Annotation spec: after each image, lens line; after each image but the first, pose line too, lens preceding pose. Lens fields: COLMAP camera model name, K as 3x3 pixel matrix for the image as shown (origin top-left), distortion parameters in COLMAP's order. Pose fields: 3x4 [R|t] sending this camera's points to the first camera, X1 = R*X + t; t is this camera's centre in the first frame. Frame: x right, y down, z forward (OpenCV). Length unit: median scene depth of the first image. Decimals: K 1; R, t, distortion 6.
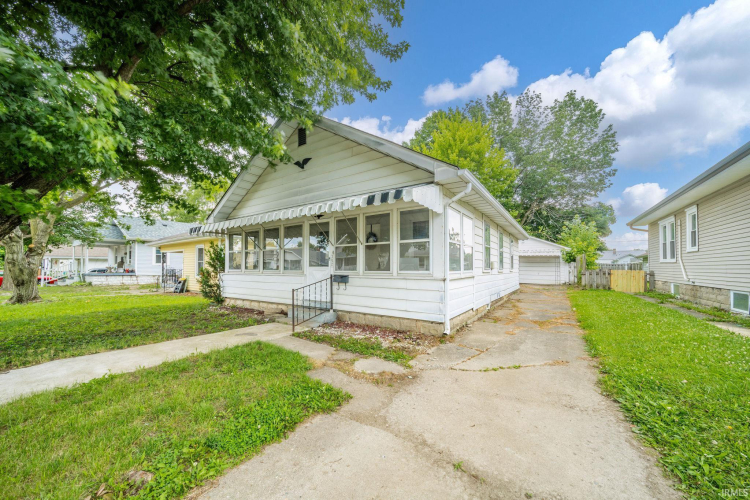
lens RADIAL K [[273.1, 0, 372.6], [0, 273.1, 265.5], [0, 0, 1]] dist [0.000059, -0.000002]
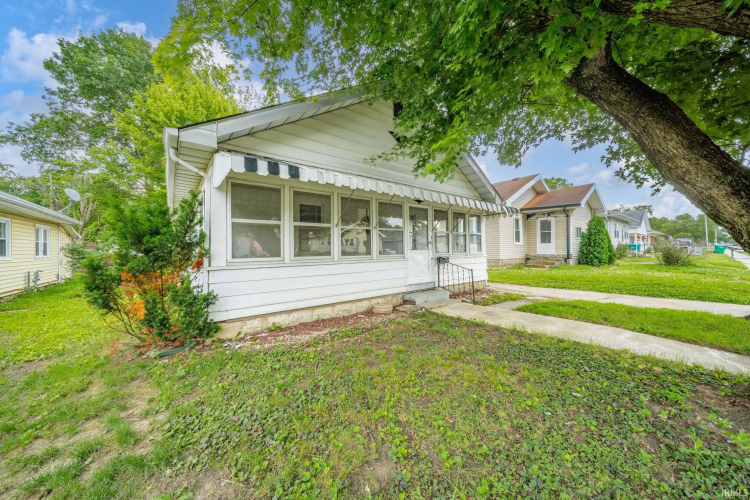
lens RADIAL K [[265.3, 0, 390.9], [0, 265.3, 254.7], [0, 0, 1]] dist [-0.000623, -0.000083]
pose [[0.279415, -0.018857, 0.959985, -0.887863], [0.008815, 0.999815, 0.017074, 0.002046], [-0.960130, 0.003692, 0.279529, 0.616254]]
